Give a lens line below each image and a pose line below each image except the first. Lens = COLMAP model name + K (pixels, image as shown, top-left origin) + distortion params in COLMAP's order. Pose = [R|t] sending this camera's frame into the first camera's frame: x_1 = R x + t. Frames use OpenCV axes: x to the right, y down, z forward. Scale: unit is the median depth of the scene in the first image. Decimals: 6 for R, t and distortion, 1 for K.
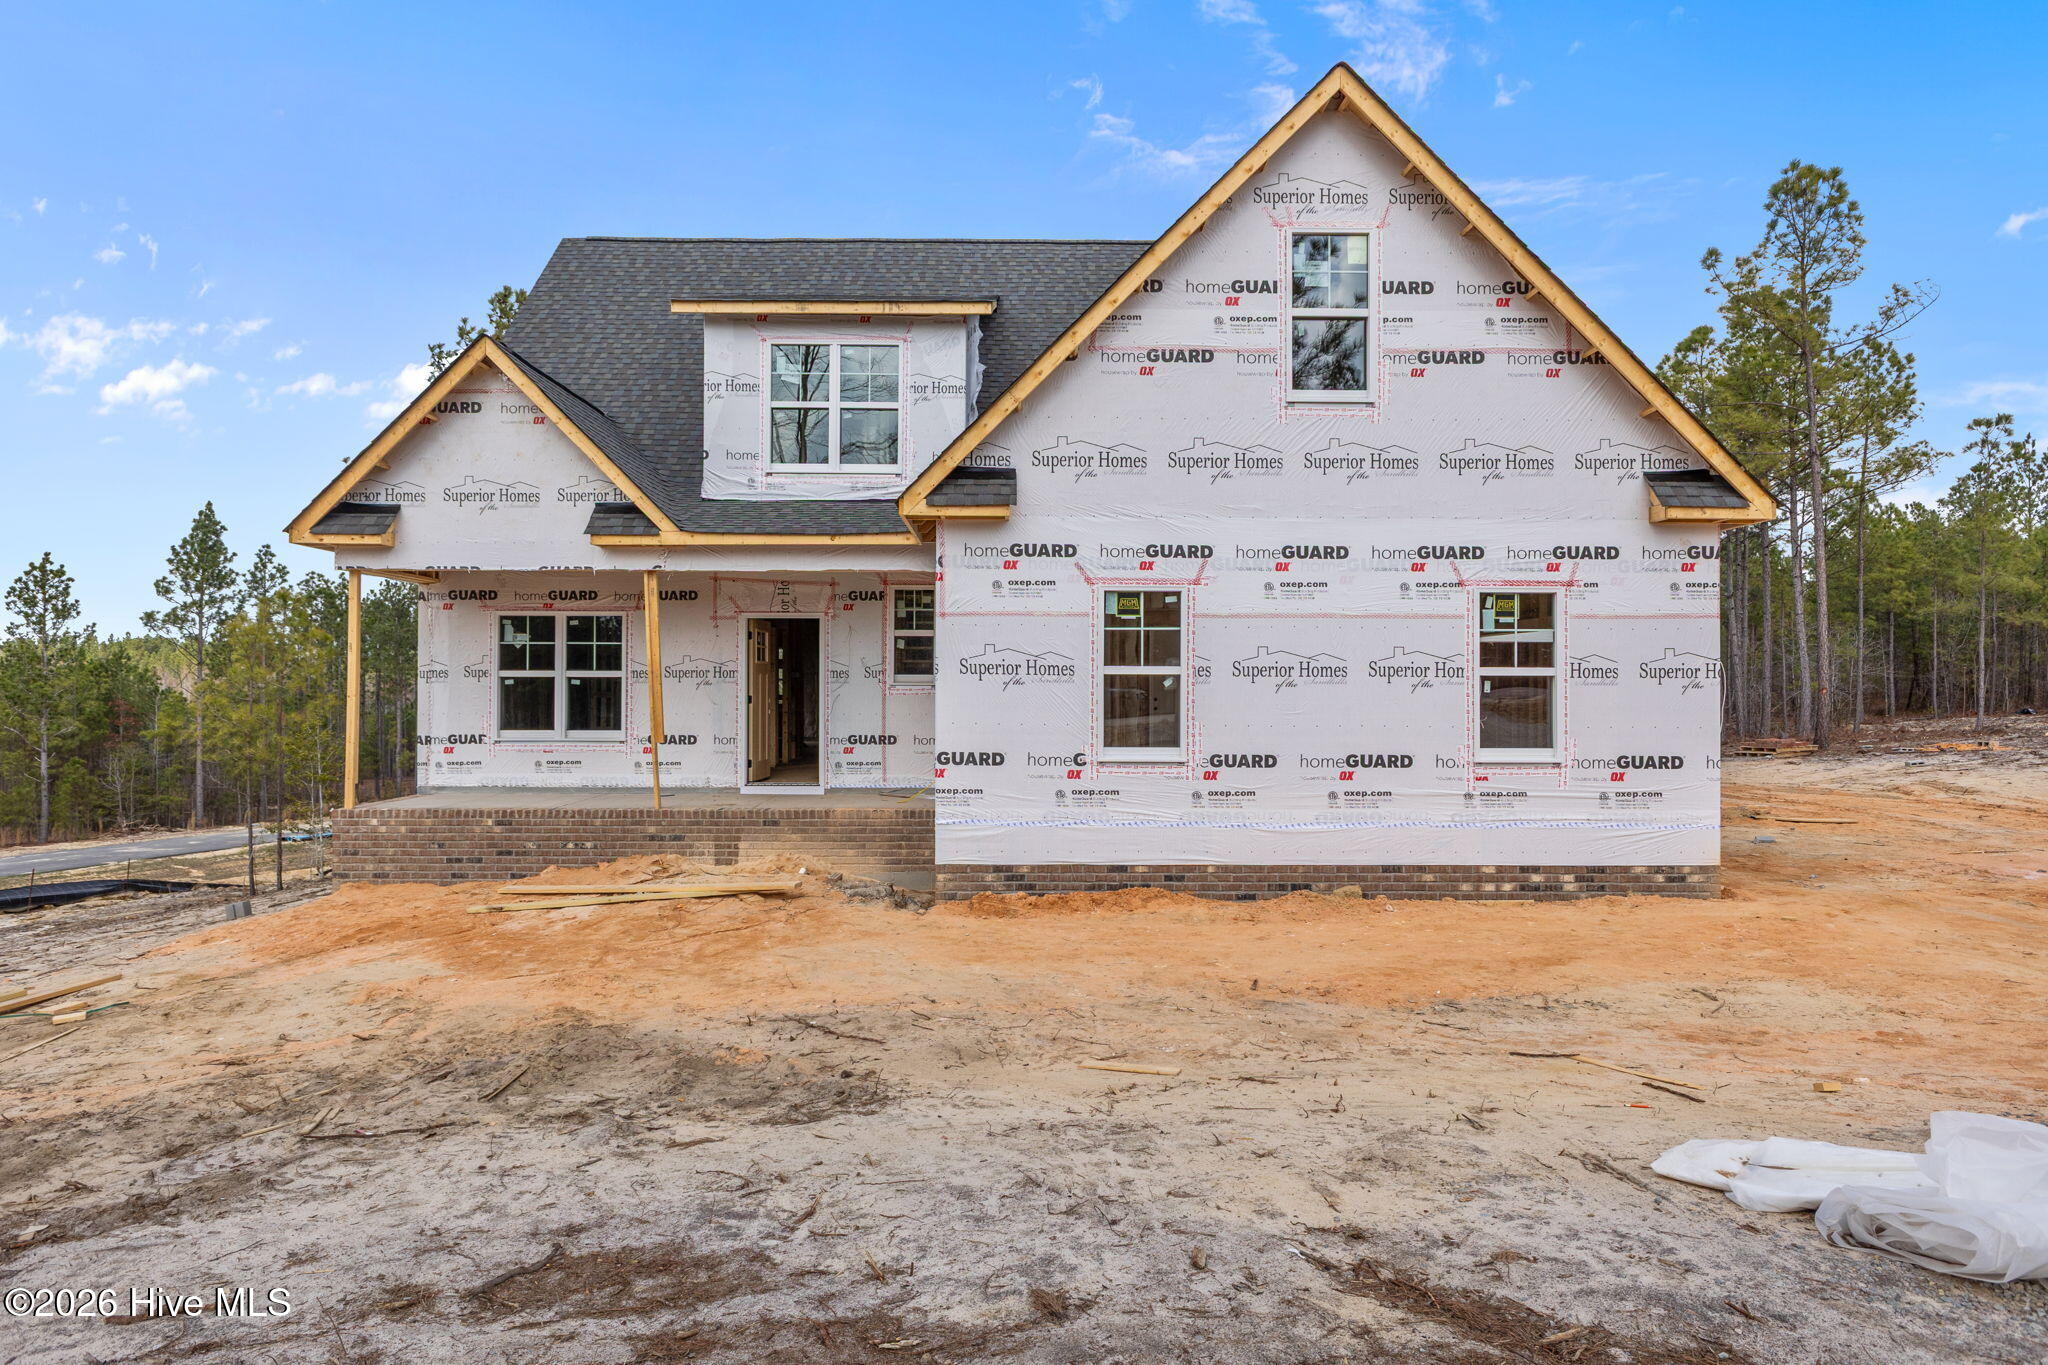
lens RADIAL K [[1201.4, 0, 1024.0], [0, 1201.4, 682.5], [0, 0, 1]] dist [0.001577, -0.000243]
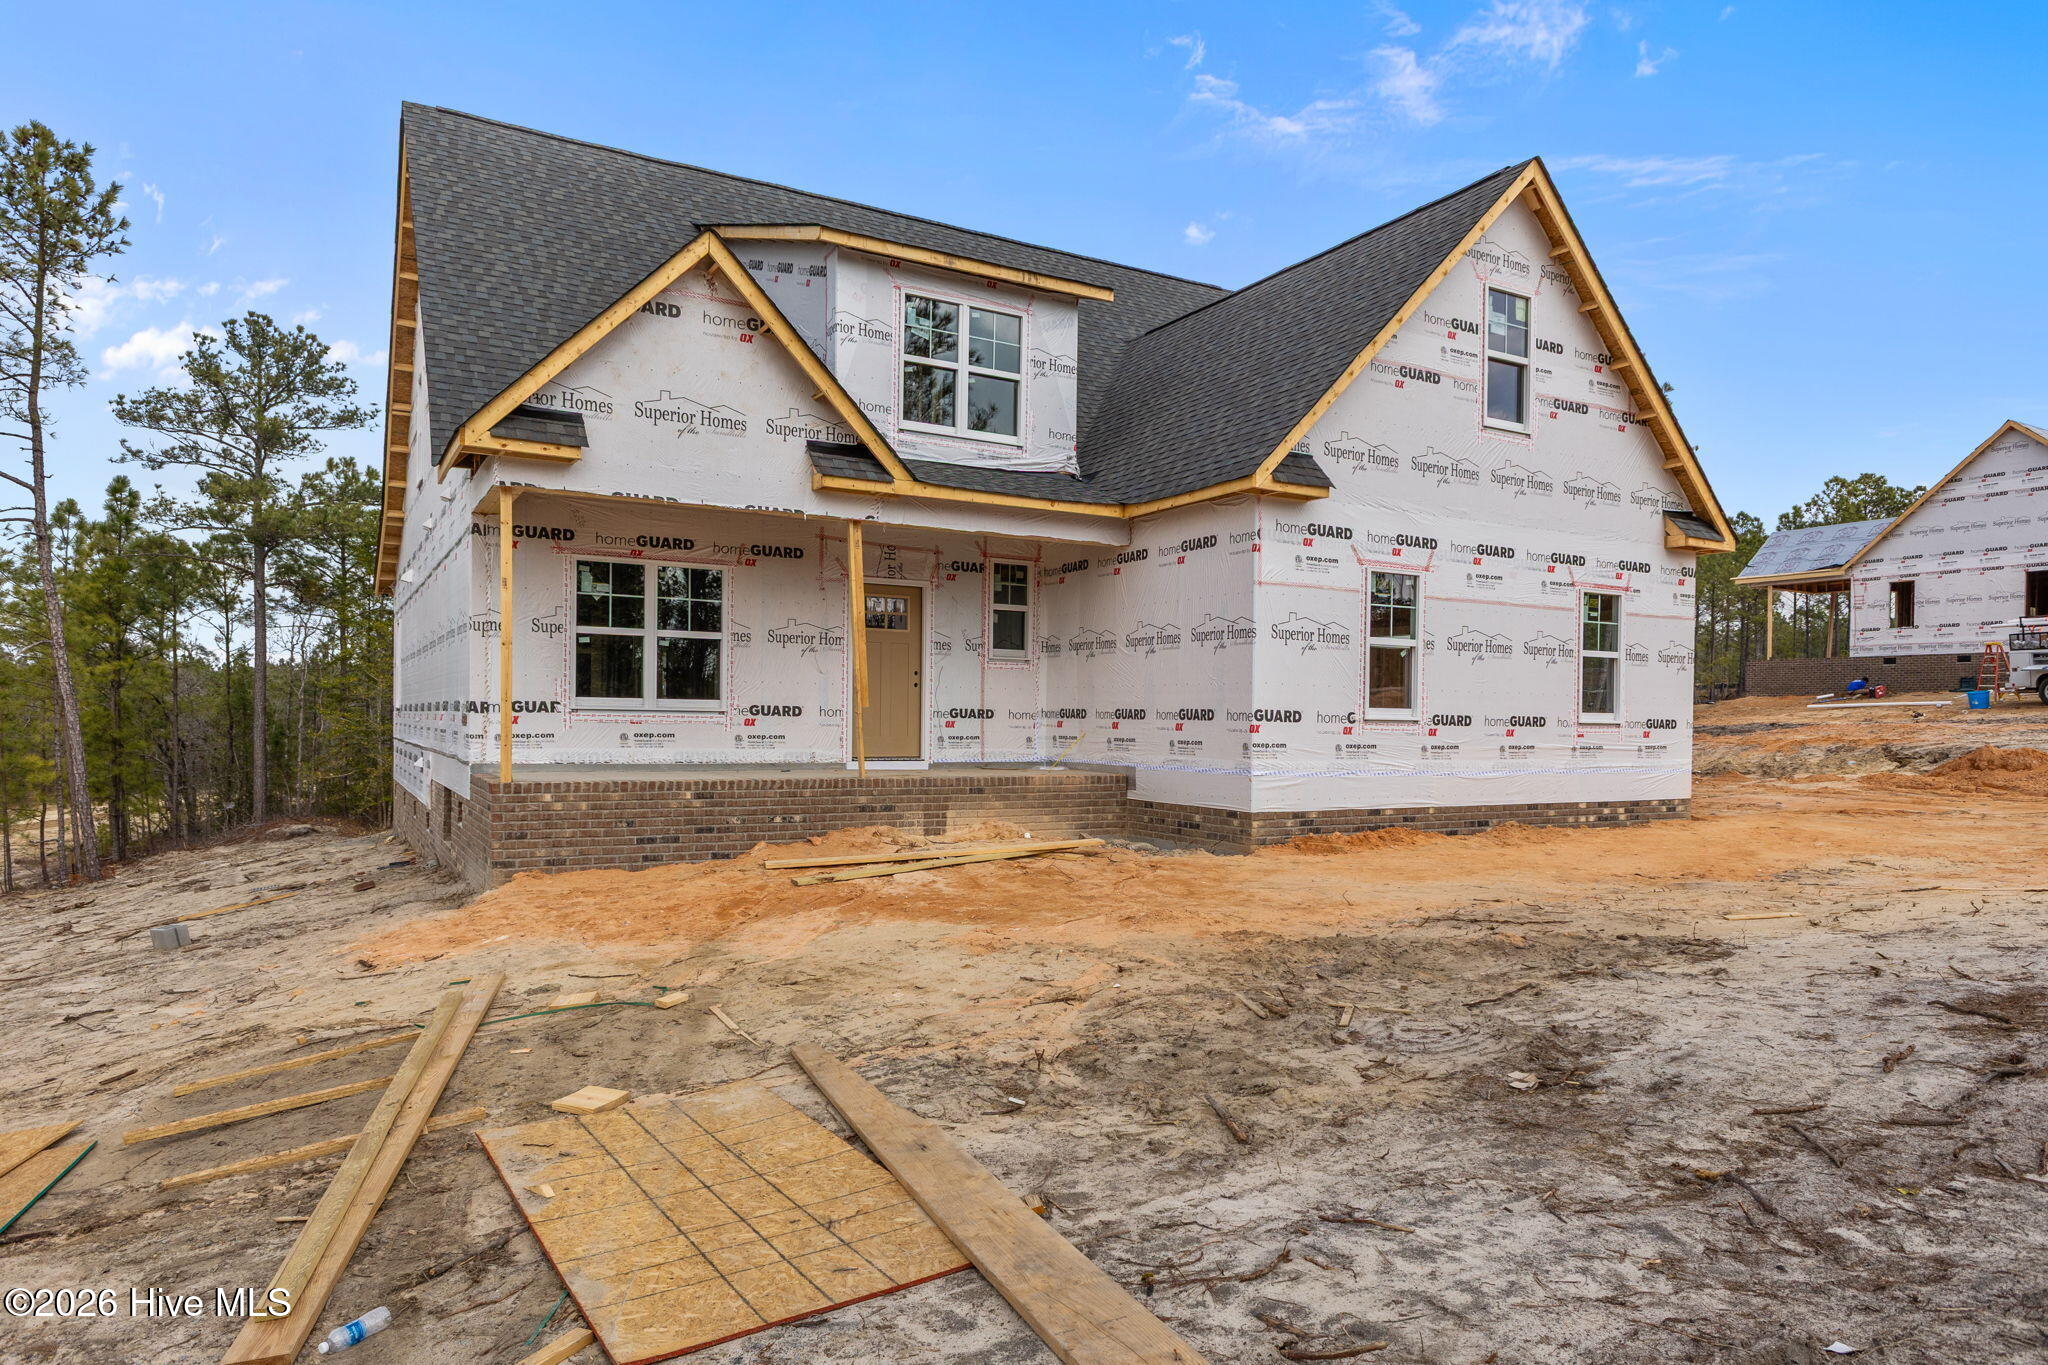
lens RADIAL K [[1248.4, 0, 1022.6], [0, 1248.4, 737.9], [0, 0, 1]] dist [0.005435, 0.000383]
pose [[0.873157, 0.002632, 0.487432, -0.673564], [-0.013617, 0.999727, 0.018994, 0.054349], [-0.487249, -0.023222, 0.872954, 0.096183]]
